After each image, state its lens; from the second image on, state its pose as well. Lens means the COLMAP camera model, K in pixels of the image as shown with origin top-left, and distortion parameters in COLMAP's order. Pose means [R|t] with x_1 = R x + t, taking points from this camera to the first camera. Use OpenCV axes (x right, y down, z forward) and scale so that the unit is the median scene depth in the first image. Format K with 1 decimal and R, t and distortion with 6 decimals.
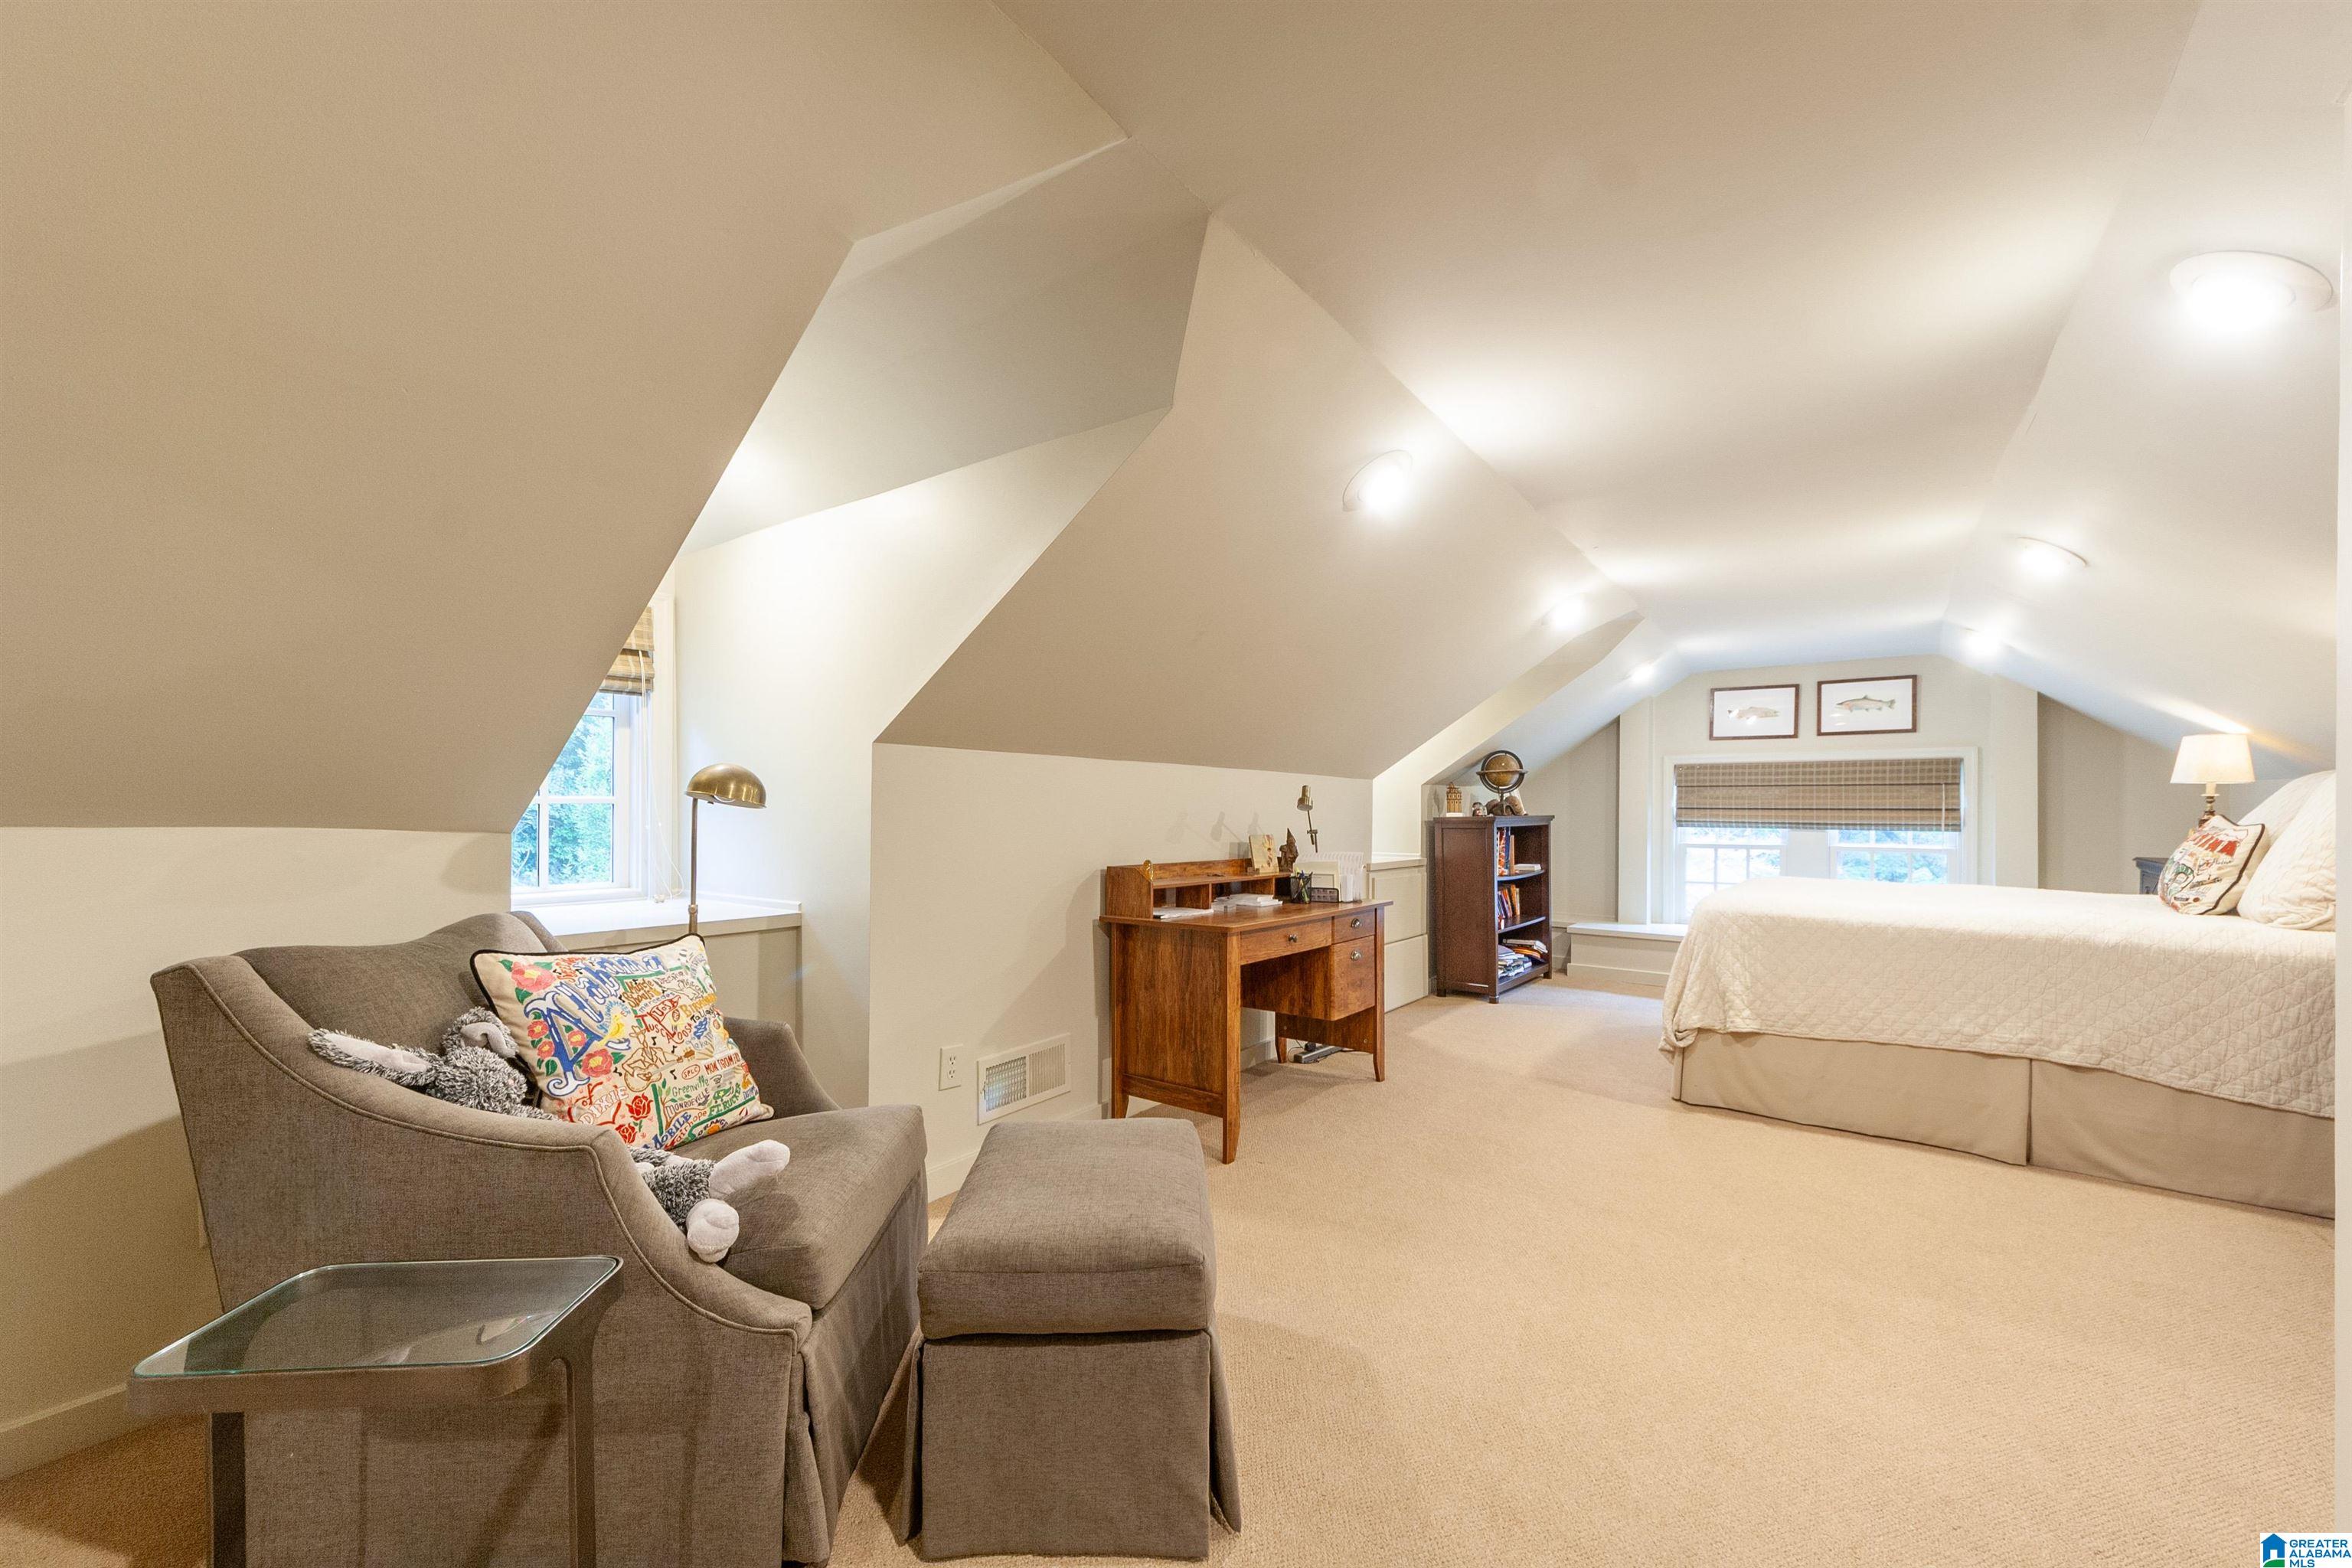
lens RADIAL K [[914.5, 0, 1191.0], [0, 914.5, 789.8], [0, 0, 1]] dist [0.013796, -0.006732]
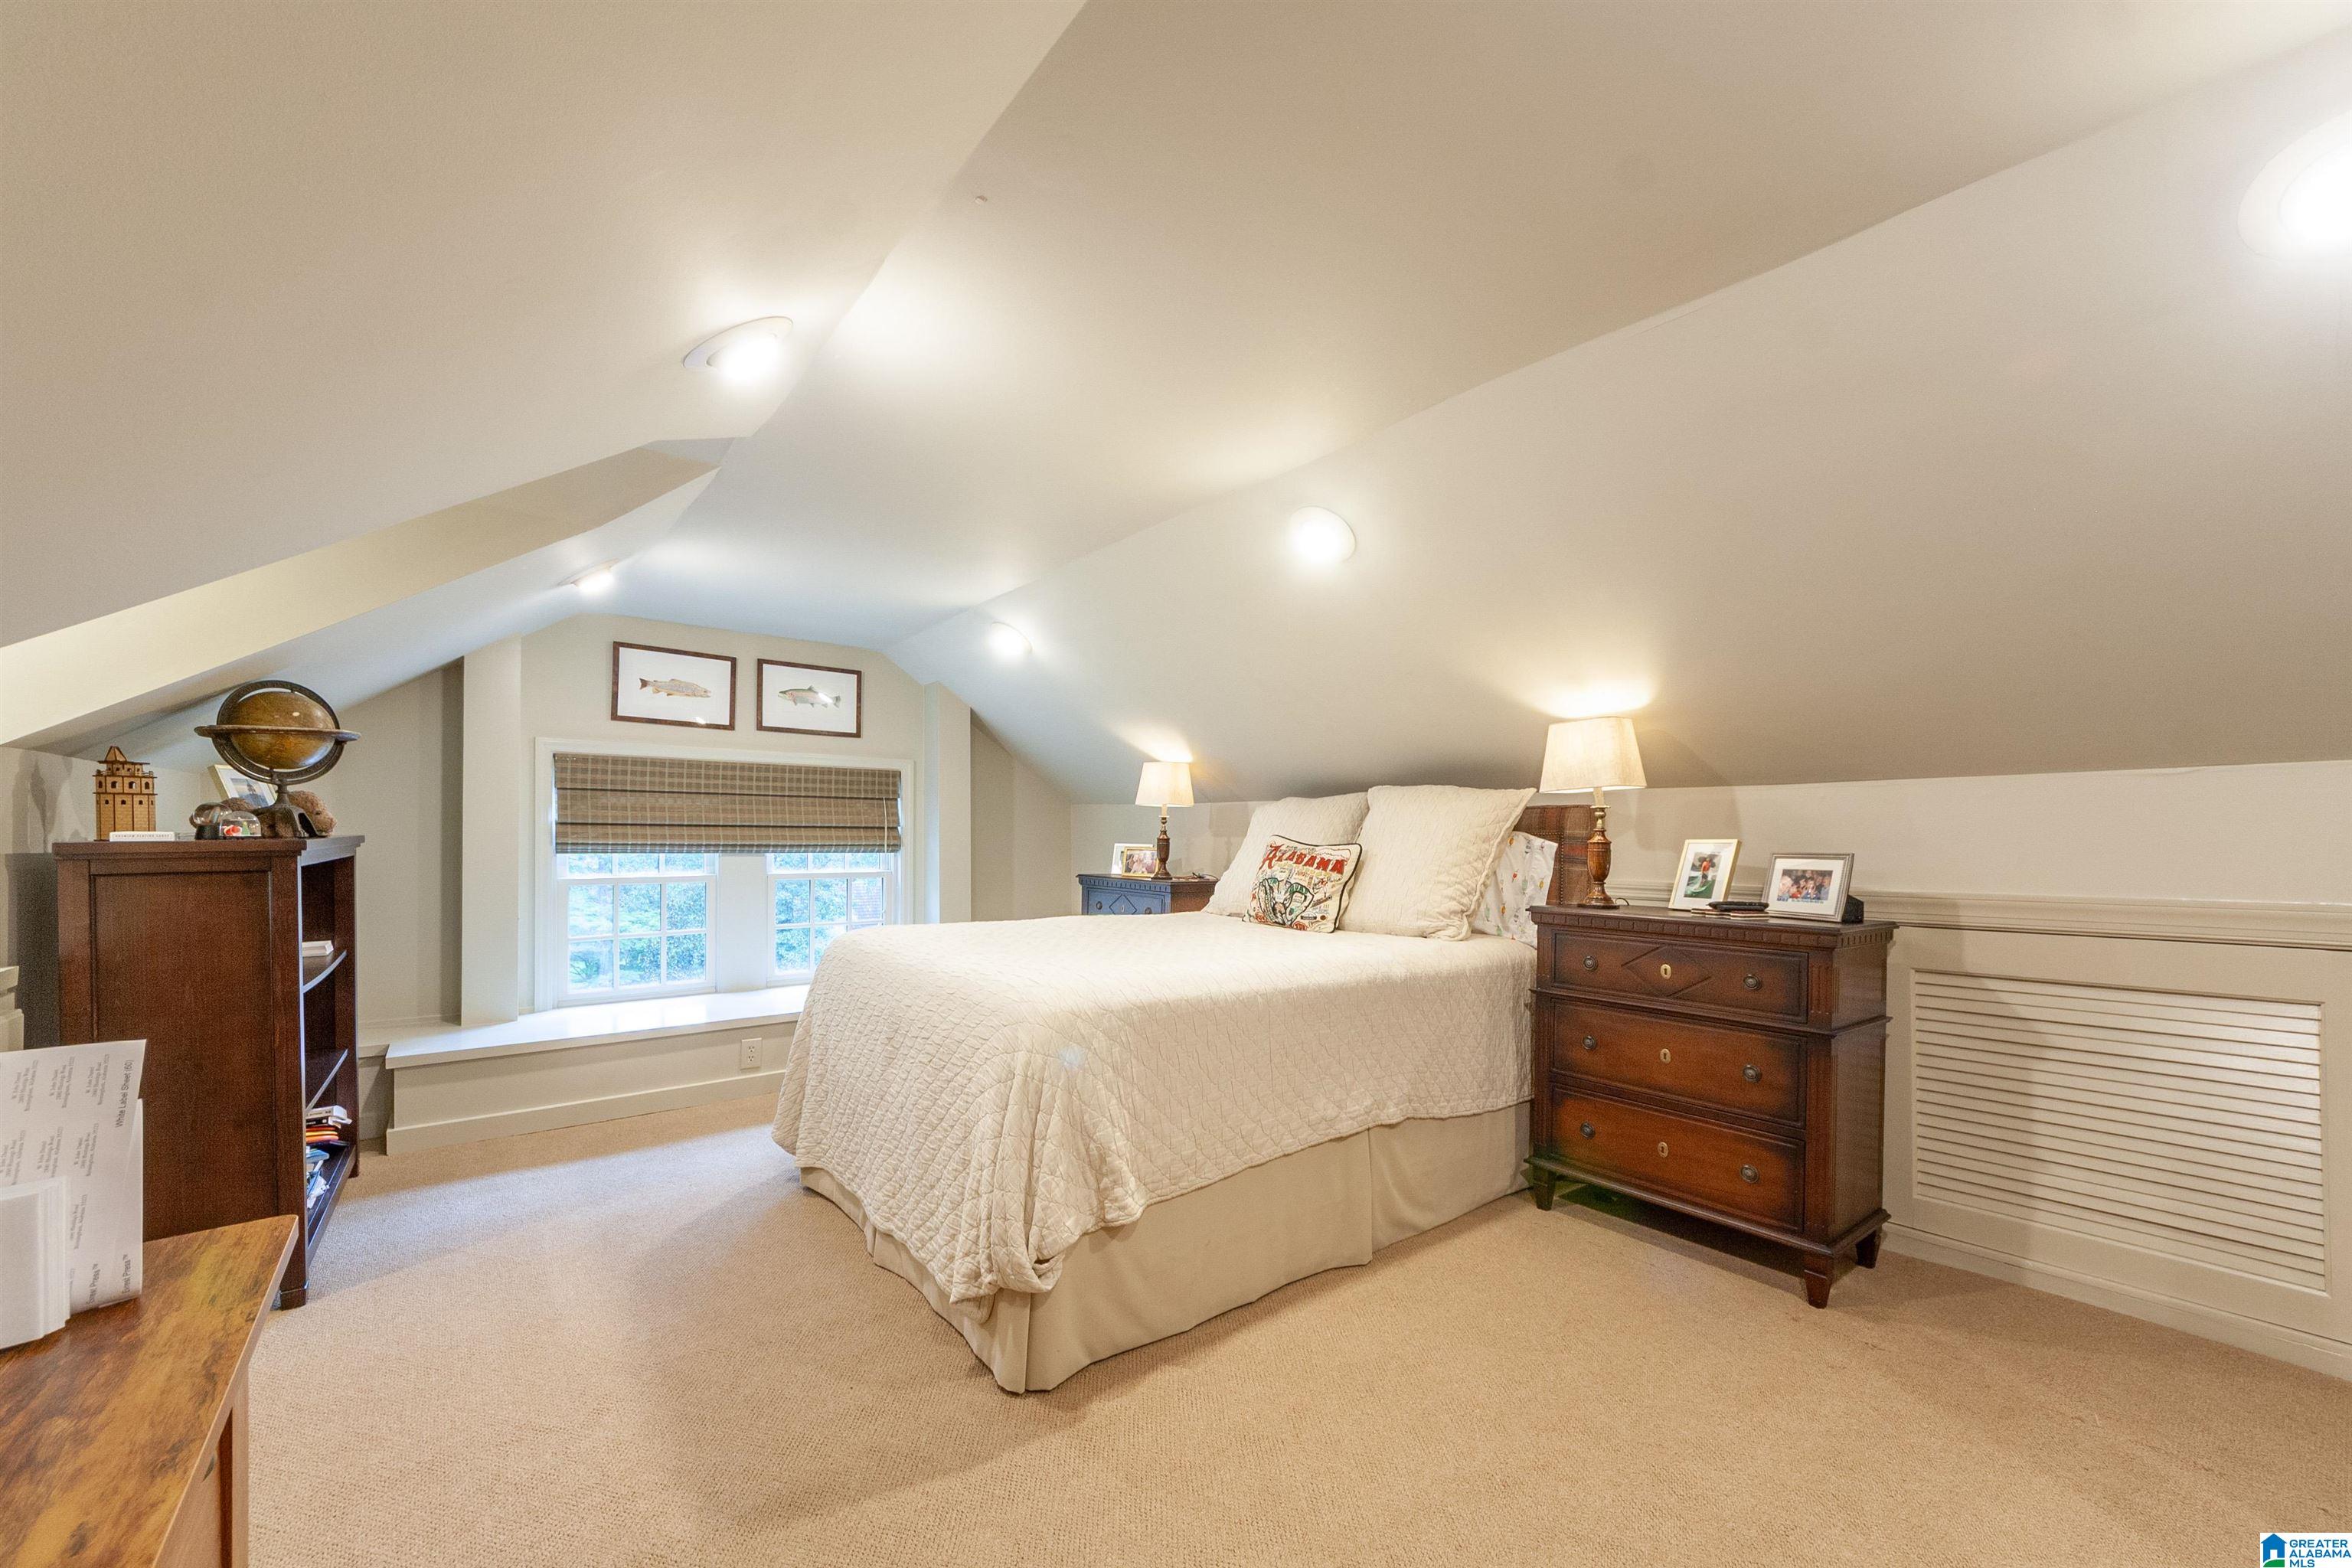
lens RADIAL K [[911.6, 0, 1177.6], [0, 911.6, 836.9], [0, 0, 1]] dist [0.000484, -0.000099]
pose [[0.245419, -0.004841, 0.969405, 0.036200], [-0.027342, 0.999555, 0.011913, 0.011813], [-0.969032, -0.029429, 0.245177, 0.501547]]
